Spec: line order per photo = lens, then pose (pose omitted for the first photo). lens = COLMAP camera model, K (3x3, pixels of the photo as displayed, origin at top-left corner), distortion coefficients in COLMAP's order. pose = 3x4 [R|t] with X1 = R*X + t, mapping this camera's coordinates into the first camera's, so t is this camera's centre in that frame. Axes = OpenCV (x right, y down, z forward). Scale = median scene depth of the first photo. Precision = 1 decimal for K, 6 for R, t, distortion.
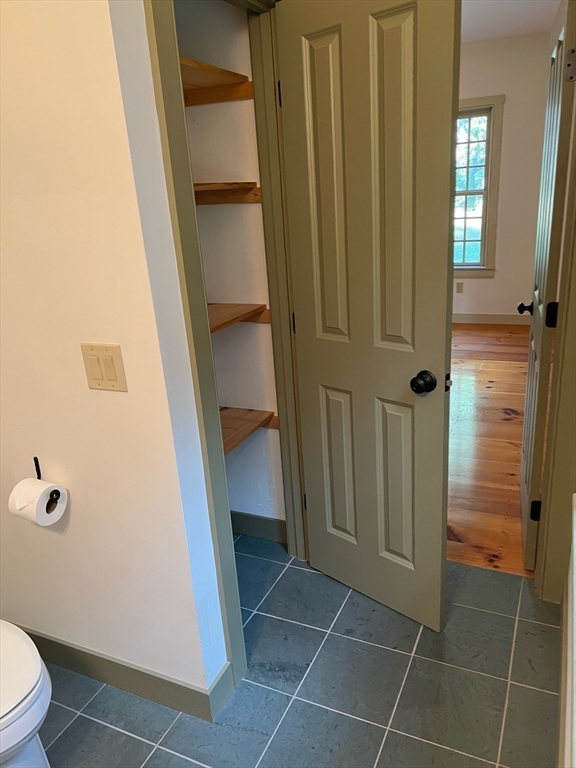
lens RADIAL K [[576.5, 0, 288.0], [0, 576.5, 384.0], [0, 0, 1]] dist [0.057790, -0.079954]
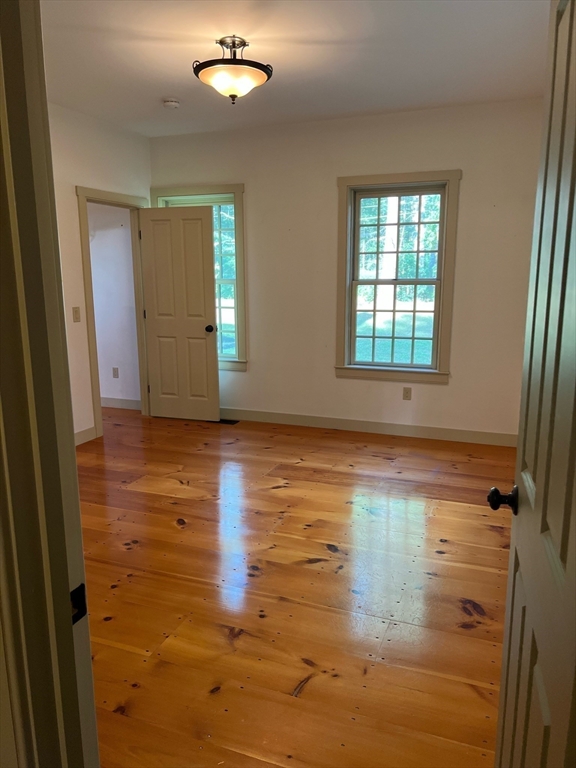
lens RADIAL K [[576.5, 0, 288.0], [0, 576.5, 384.0], [0, 0, 1]] dist [0.057790, -0.079954]
pose [[0.996834, 0.046774, 0.064295, 0.097836], [-0.038133, 0.990833, -0.129595, -0.086866], [-0.069767, 0.126733, 0.989480, 0.265629]]
